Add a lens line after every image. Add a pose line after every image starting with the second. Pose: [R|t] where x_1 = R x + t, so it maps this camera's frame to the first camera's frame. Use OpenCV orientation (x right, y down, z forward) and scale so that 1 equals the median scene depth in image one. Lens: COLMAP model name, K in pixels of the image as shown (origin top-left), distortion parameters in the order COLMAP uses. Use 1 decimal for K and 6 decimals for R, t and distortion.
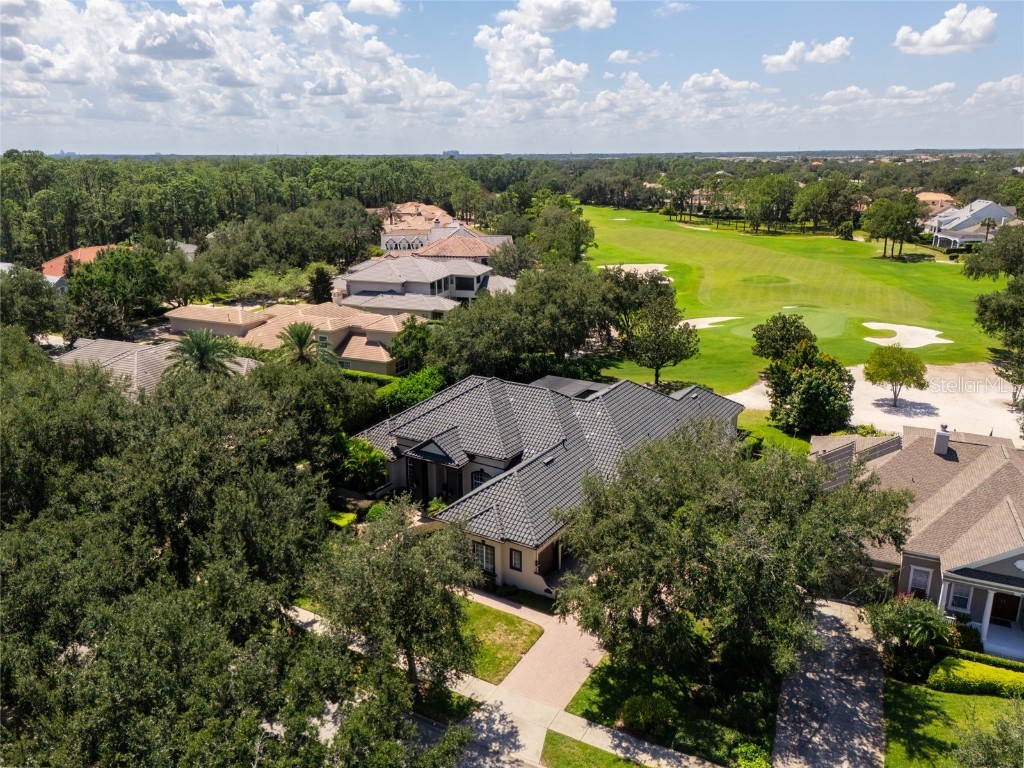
lens RADIAL K [[792.3, 0, 511.3], [0, 792.3, 386.7], [0, 0, 1]] dist [0.009119, -0.000056]
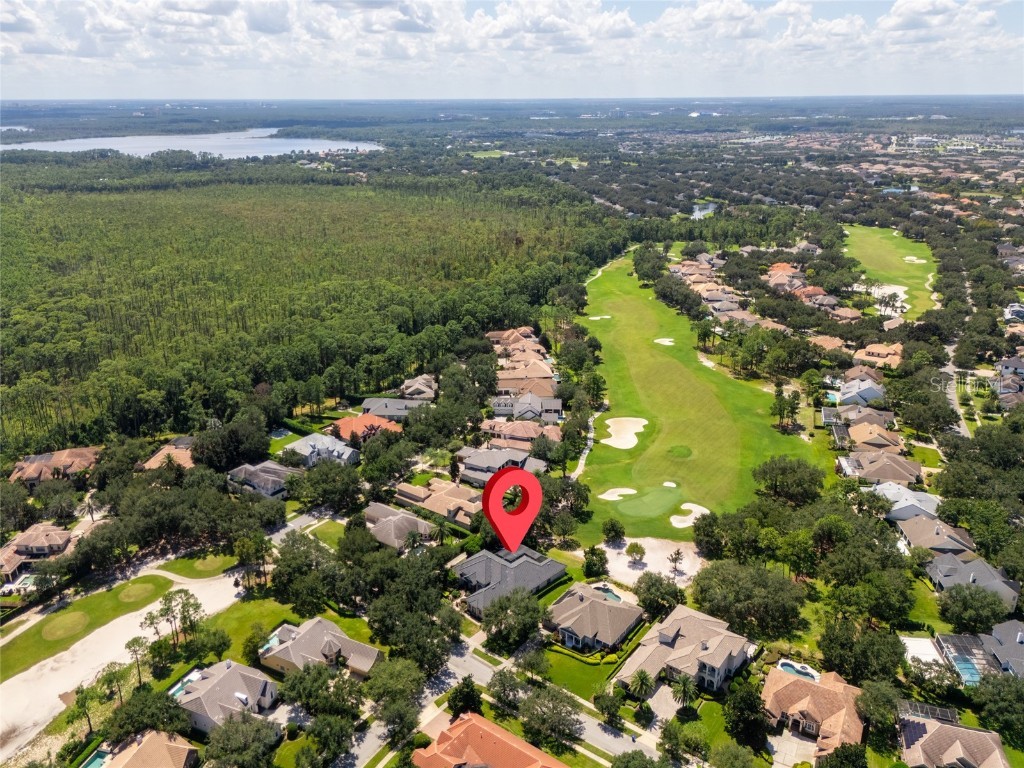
lens RADIAL K [[792.3, 0, 513.8], [0, 792.3, 382.4], [0, 0, 1]] dist [0.009119, -0.000056]
pose [[0.980293, 0.075382, -0.182600, 0.792829], [-0.065205, 0.995998, 0.061118, -1.186042], [0.186476, -0.048007, 0.981286, -2.881719]]
